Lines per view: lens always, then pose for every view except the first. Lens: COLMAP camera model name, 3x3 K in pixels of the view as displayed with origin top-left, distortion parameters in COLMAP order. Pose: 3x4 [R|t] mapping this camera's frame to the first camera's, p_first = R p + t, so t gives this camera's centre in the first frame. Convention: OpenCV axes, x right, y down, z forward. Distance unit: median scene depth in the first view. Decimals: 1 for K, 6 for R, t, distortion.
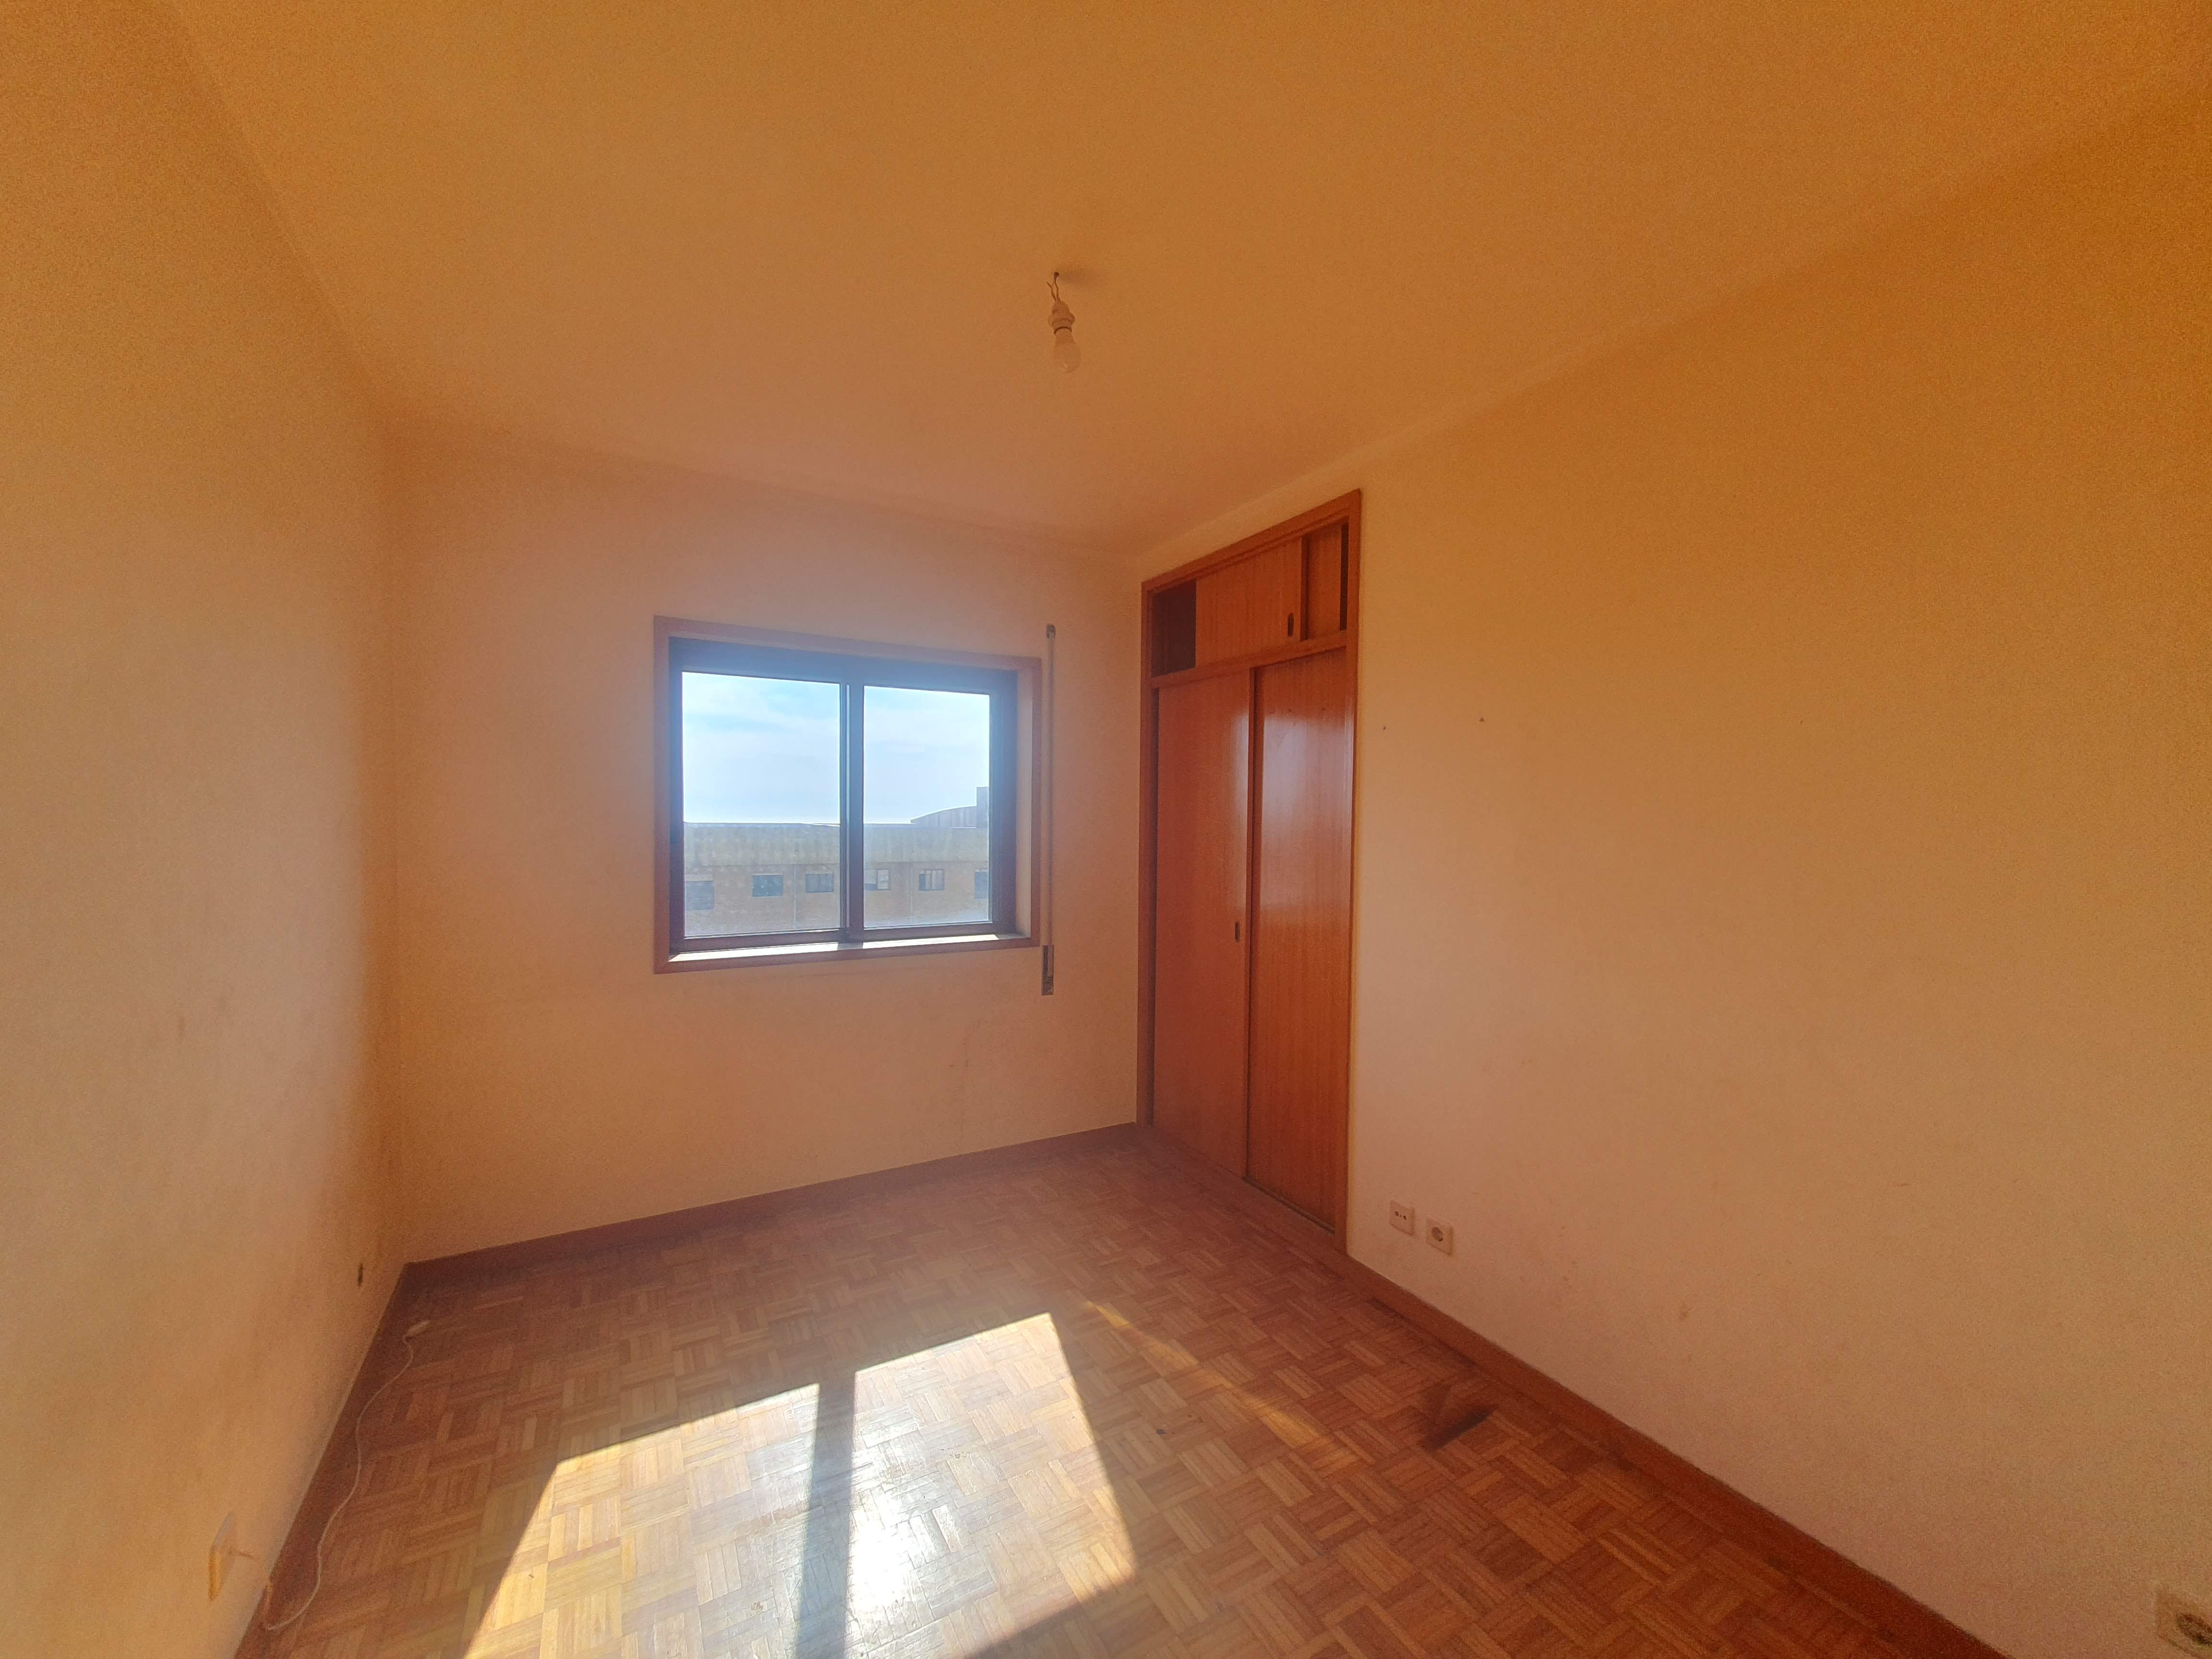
lens RADIAL K [[887.7, 0, 1119.4], [0, 887.7, 834.9], [0, 0, 1]] dist [0.074222, -0.000054]
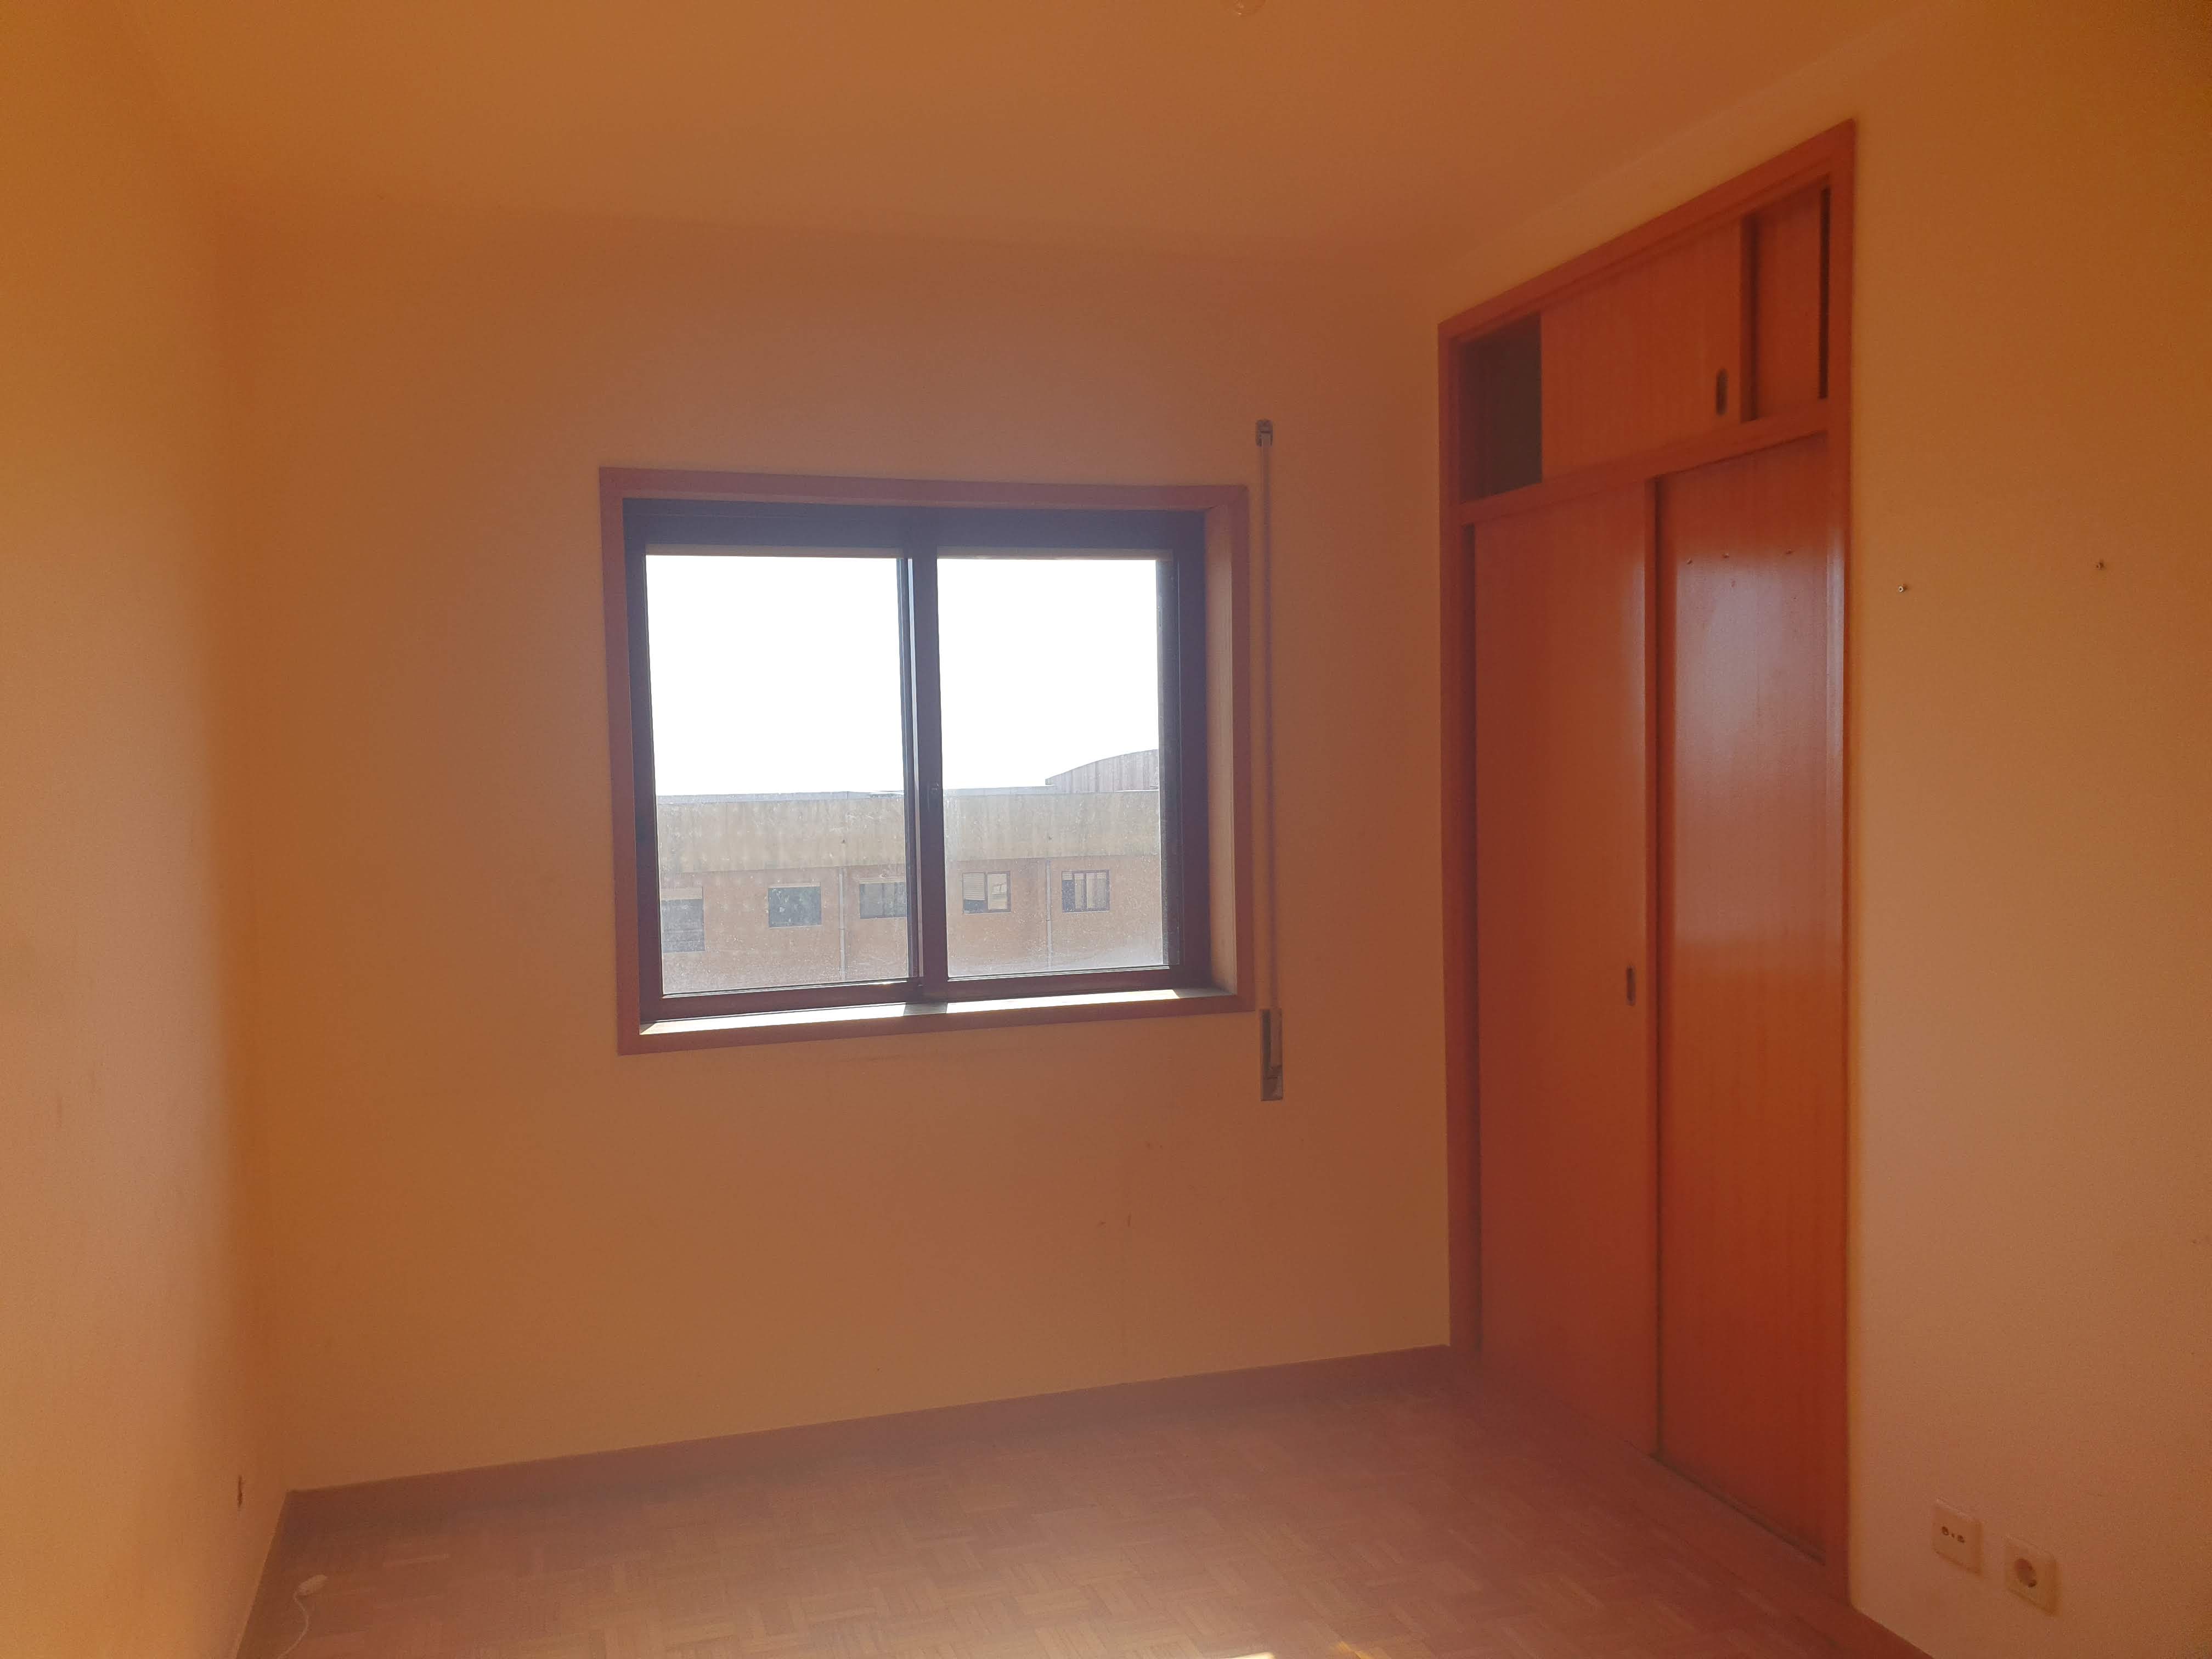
lens RADIAL K [[1779.0, 0, 1106.0], [0, 1779.0, 829.5], [0, 0, 1]] dist [0.207841, -0.102428]
pose [[0.979400, -0.020750, -0.200863, 0.048674], [0.024329, 0.999586, 0.015364, -0.007220], [0.200461, -0.019934, 0.979499, -0.109565]]
